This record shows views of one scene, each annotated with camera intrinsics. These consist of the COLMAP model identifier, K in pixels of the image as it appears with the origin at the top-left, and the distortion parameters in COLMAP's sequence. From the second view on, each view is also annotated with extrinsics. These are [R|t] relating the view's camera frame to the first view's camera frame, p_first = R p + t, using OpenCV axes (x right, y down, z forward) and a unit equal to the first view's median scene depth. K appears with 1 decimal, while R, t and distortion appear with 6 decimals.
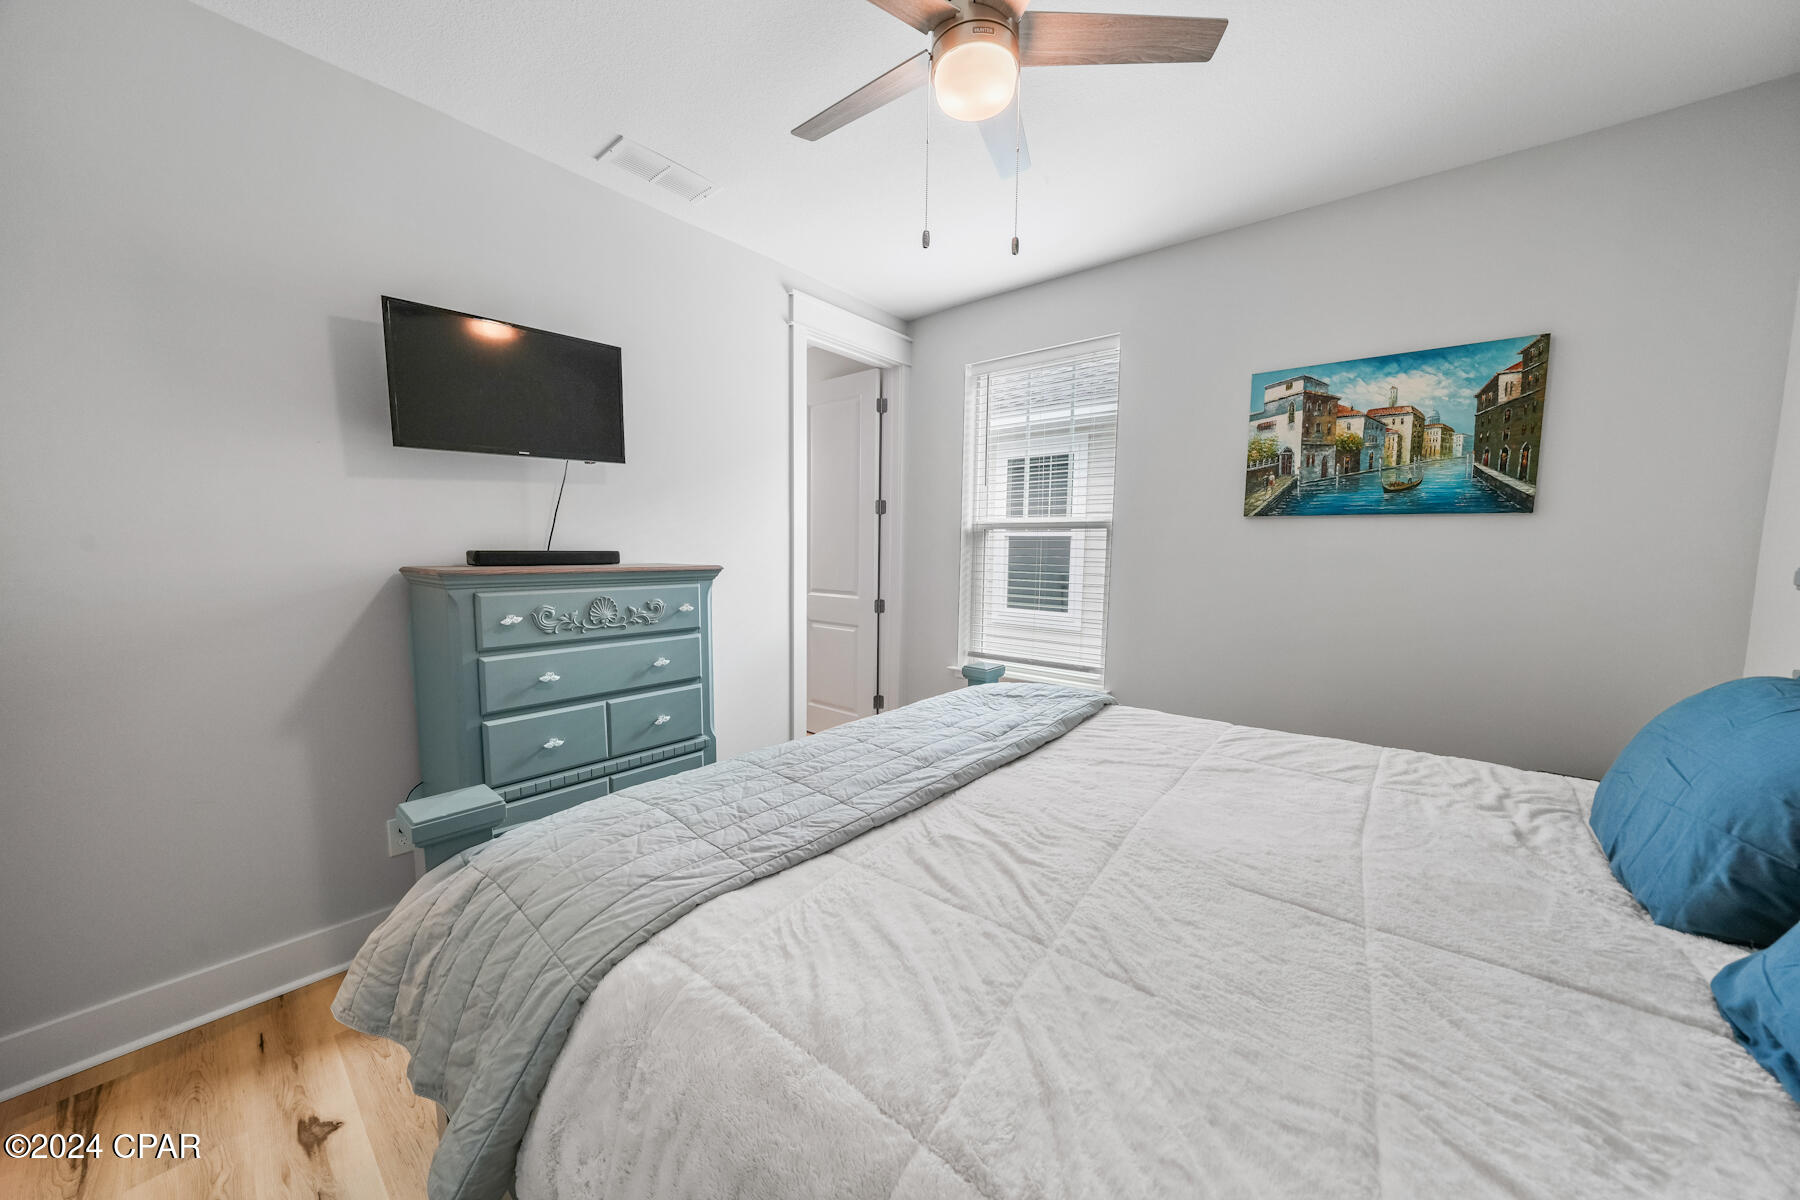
lens RADIAL K [[630.4, 0, 891.3], [0, 630.4, 608.5], [0, 0, 1]] dist [-0.029942, 0.004063]
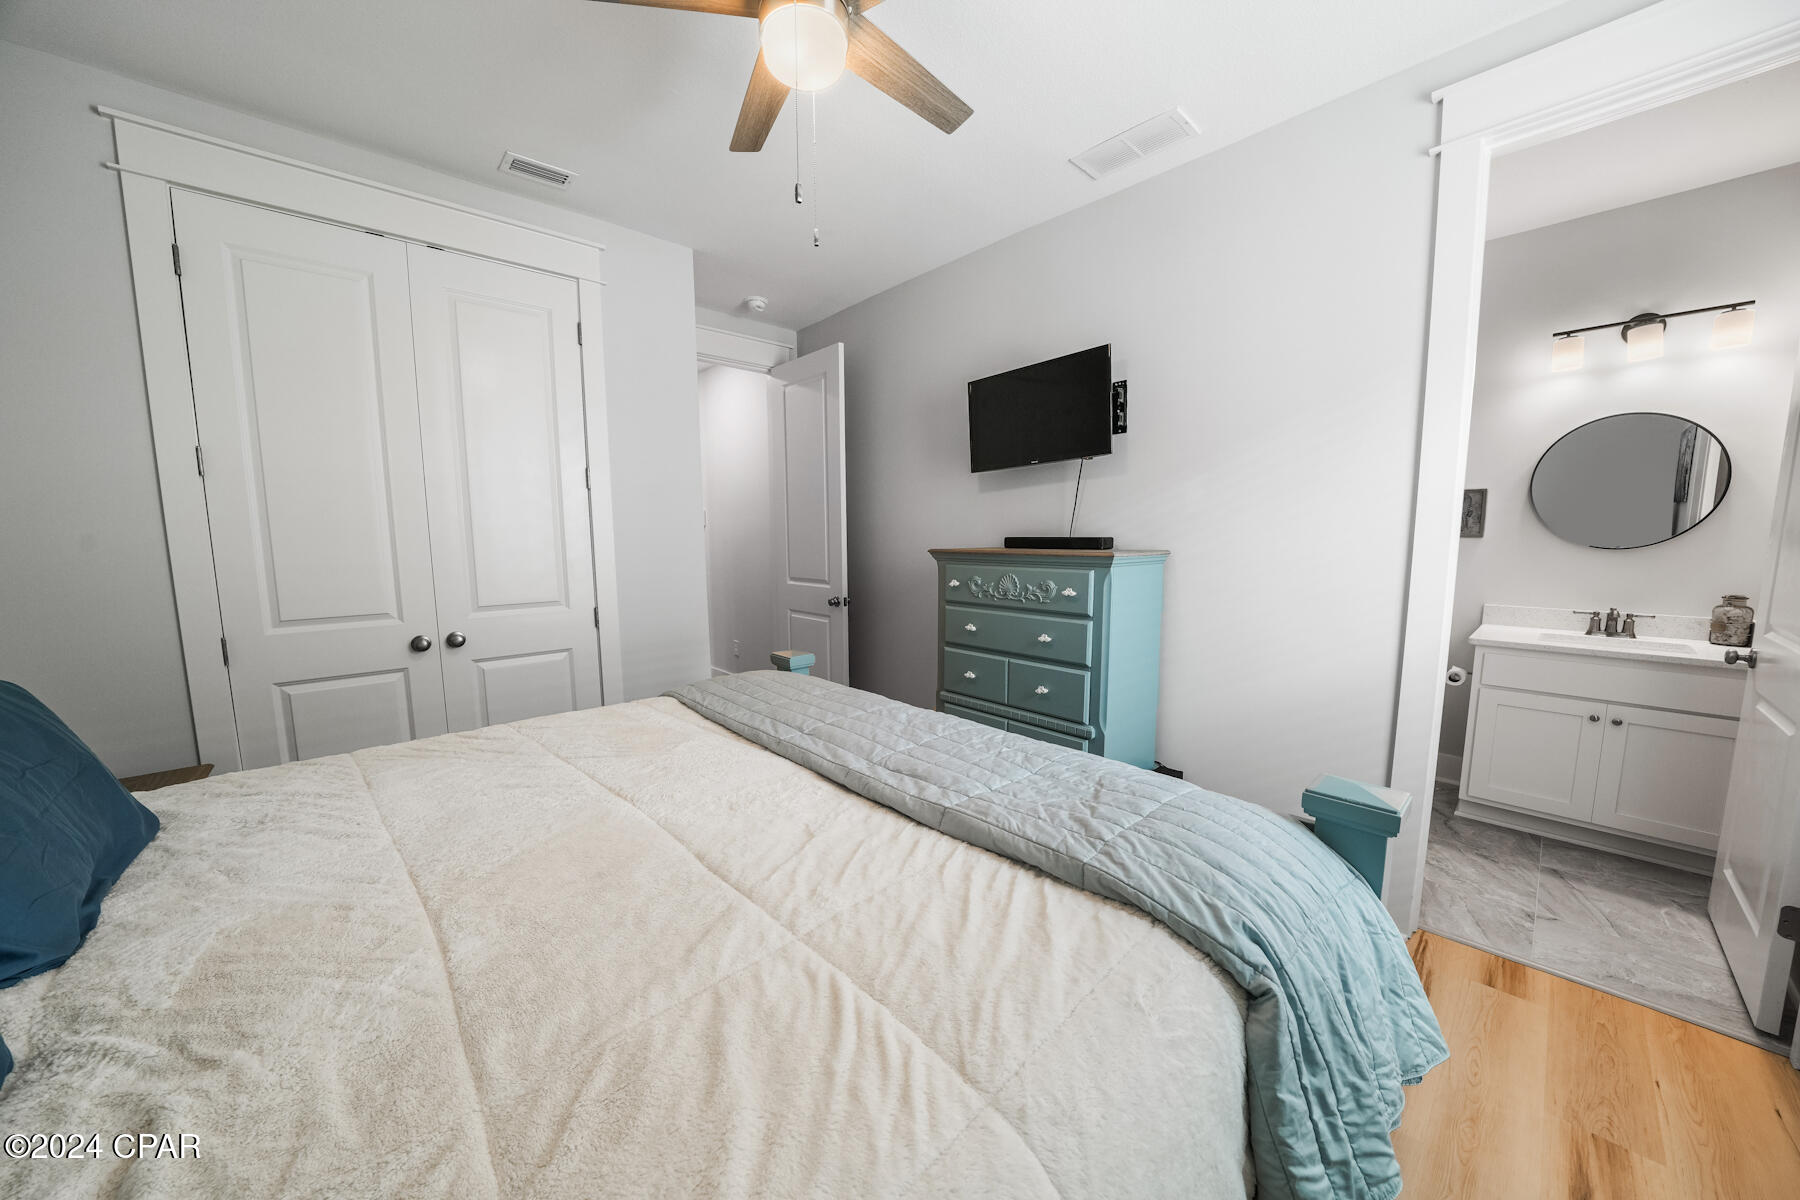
lens RADIAL K [[630.4, 0, 891.3], [0, 630.4, 608.5], [0, 0, 1]] dist [-0.029942, 0.004063]
pose [[-0.144551, 0.107701, -0.983619, 0.815994], [-0.086620, 0.988865, 0.121005, -0.082997], [0.985699, 0.102693, -0.133612, 0.951326]]
